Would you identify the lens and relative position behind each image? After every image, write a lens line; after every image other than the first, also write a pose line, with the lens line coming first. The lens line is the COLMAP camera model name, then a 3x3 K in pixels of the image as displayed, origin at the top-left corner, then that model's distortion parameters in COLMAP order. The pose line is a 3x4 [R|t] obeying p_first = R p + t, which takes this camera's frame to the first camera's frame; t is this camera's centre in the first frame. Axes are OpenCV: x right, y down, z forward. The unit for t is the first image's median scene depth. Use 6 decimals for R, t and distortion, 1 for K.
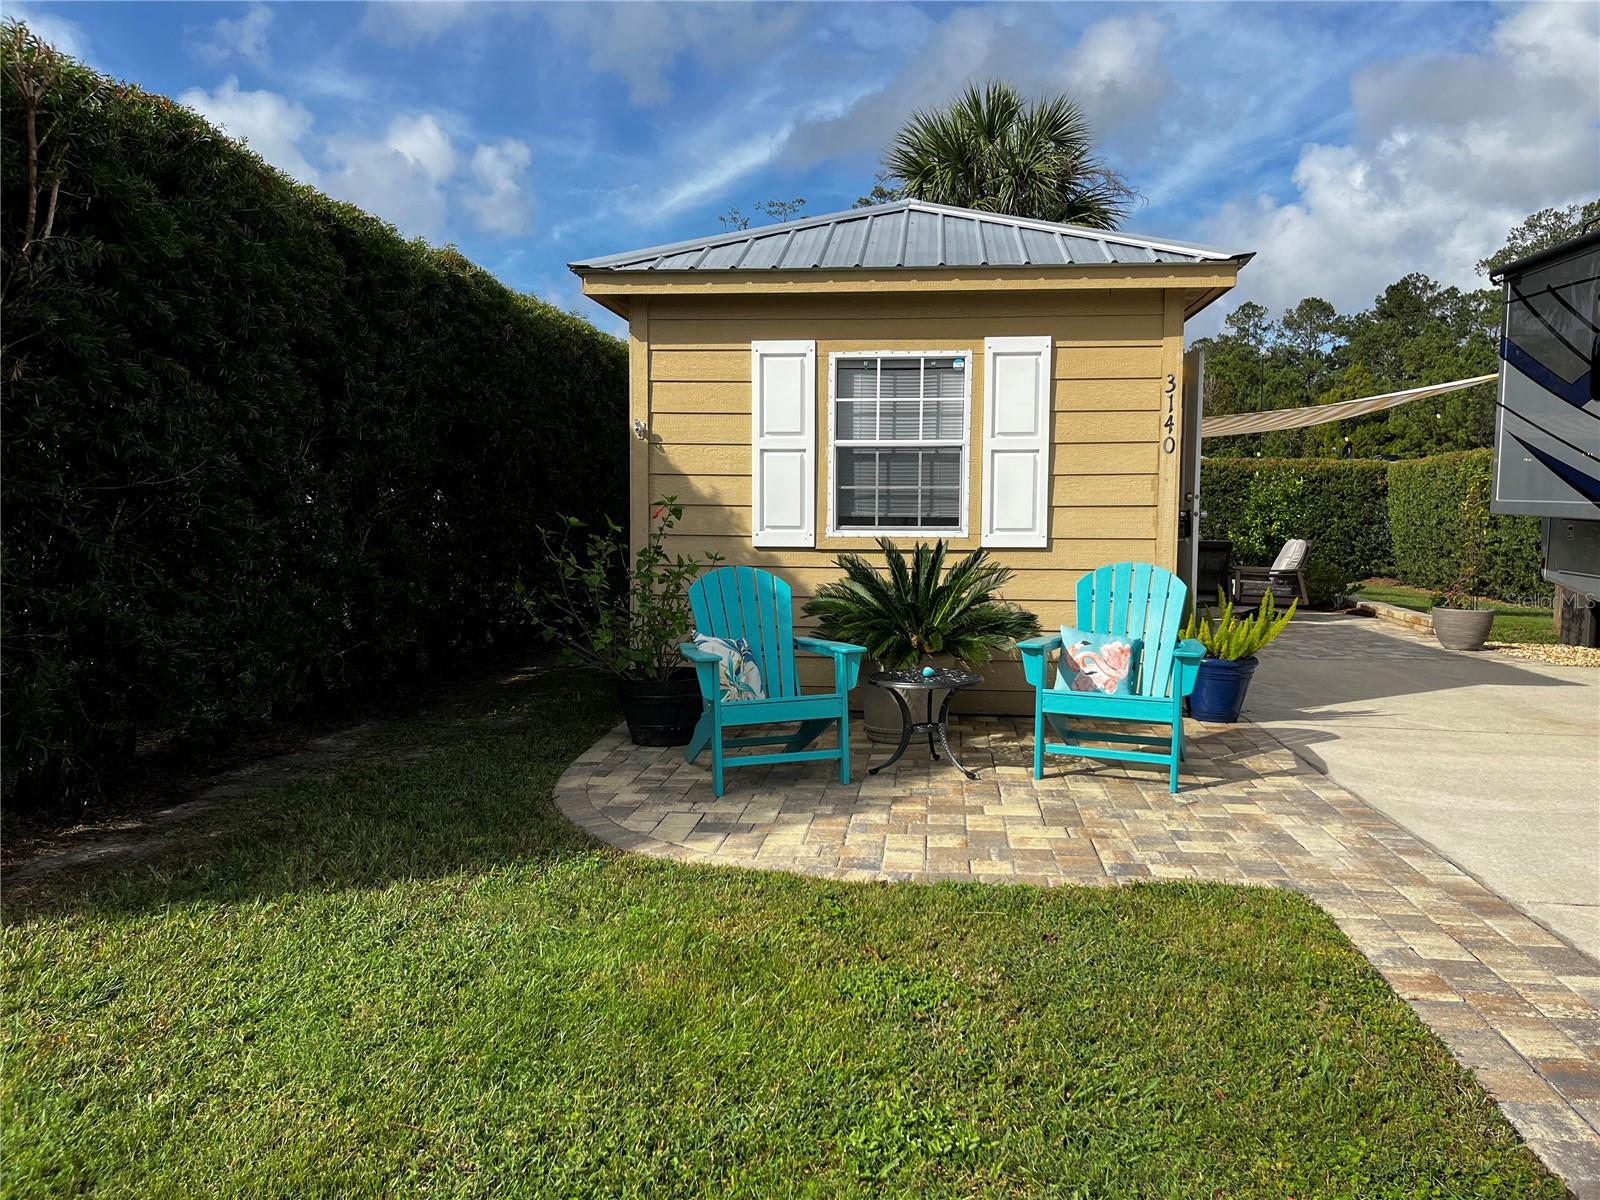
lens RADIAL K [[1207.8, 0, 802.6], [0, 1207.8, 593.0], [0, 0, 1]] dist [0.069264, -0.092163]
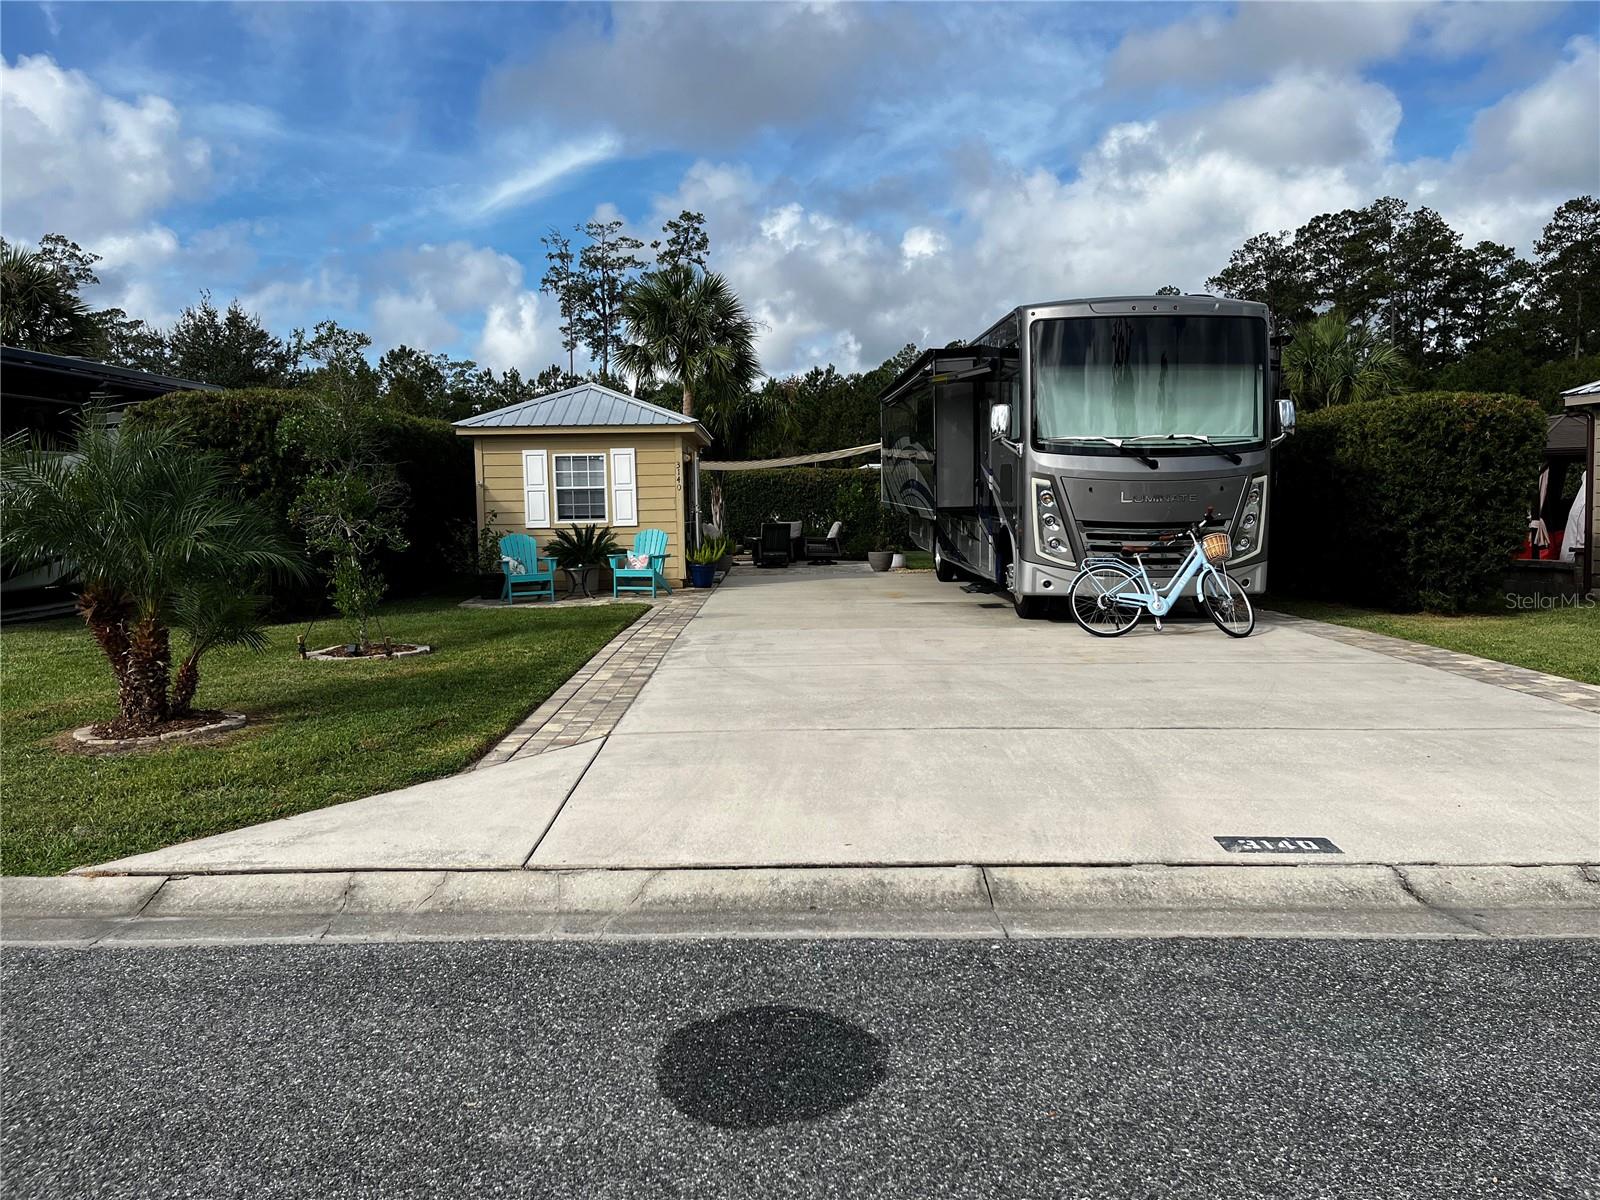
lens RADIAL K [[1207.8, 0, 802.6], [0, 1207.8, 593.0], [0, 0, 1]] dist [0.069264, -0.092163]
pose [[0.990969, -0.034801, 0.129497, 0.212135], [0.034366, 0.999394, 0.005598, 0.109914], [-0.129614, -0.001097, 0.991564, -1.716057]]
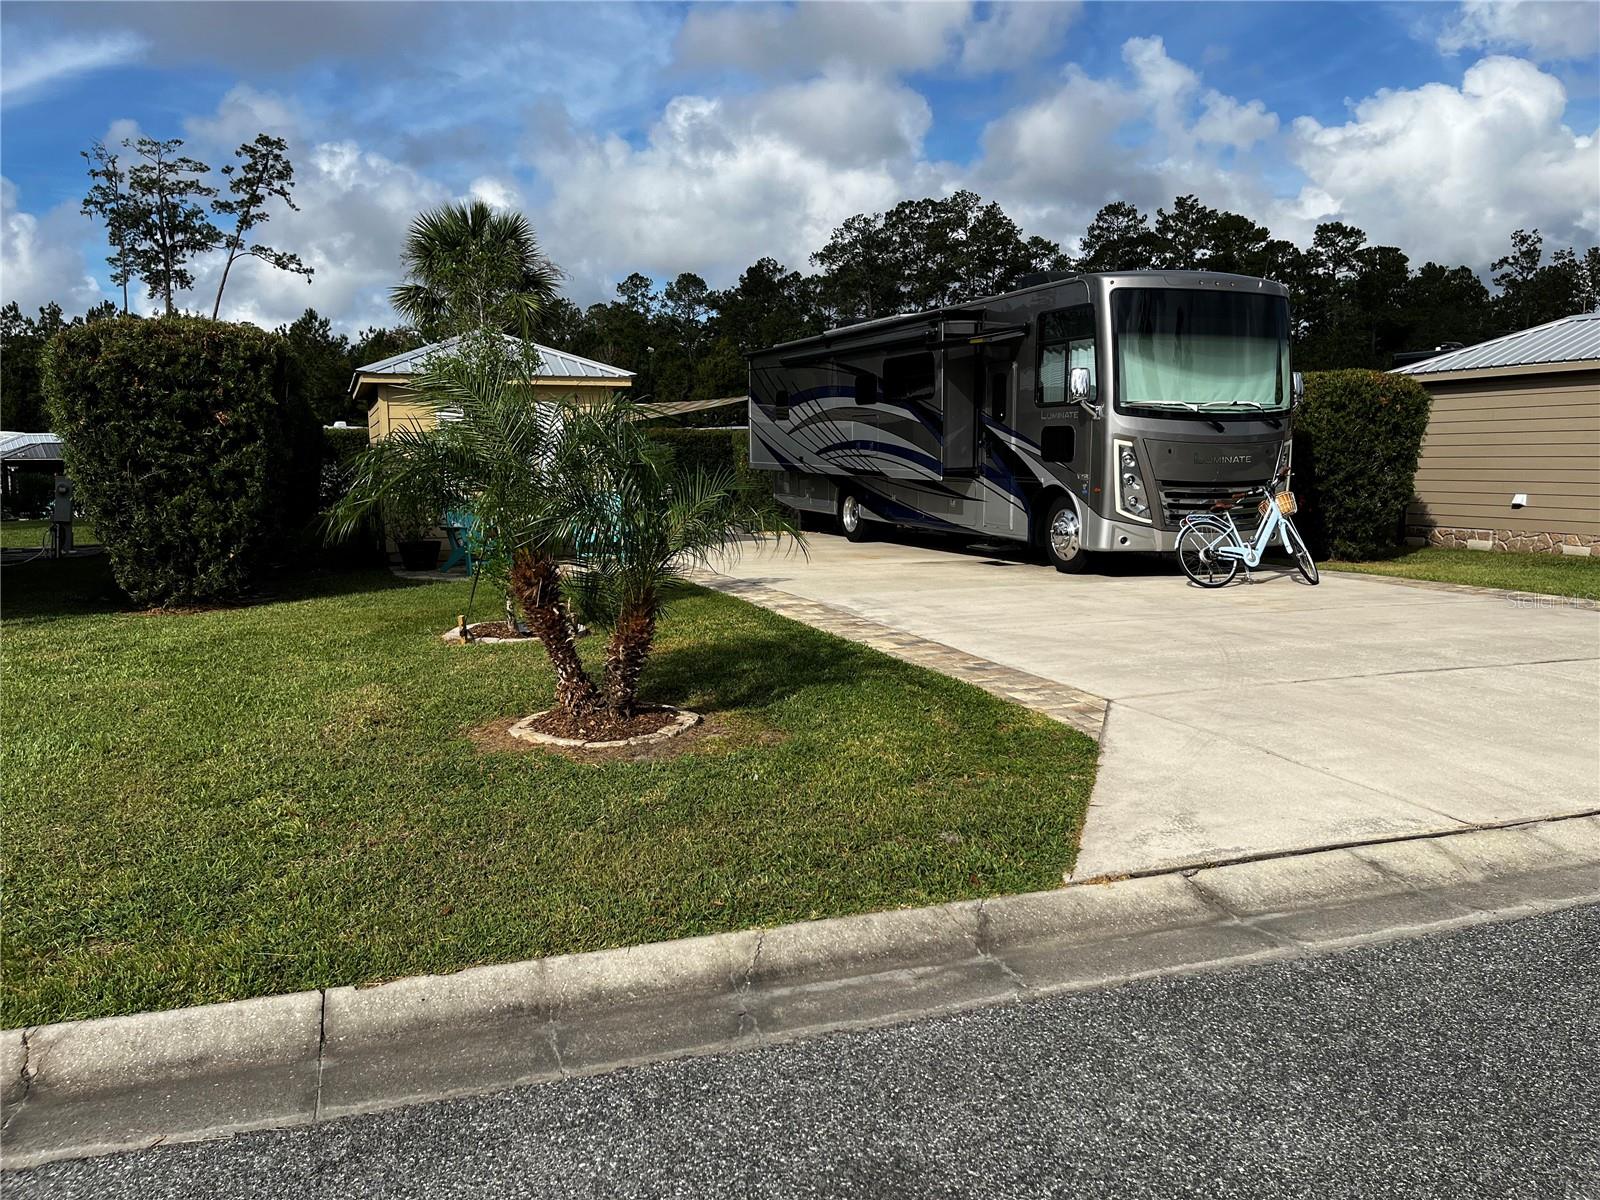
lens RADIAL K [[1202.0, 0, 824.5], [0, 1202.0, 603.2], [0, 0, 1]] dist [0.058634, -0.079514]
pose [[0.880038, -0.074967, 0.468949, -0.506912], [0.052586, 0.996772, 0.060662, 0.077742], [-0.471983, -0.028725, 0.881139, -1.429845]]
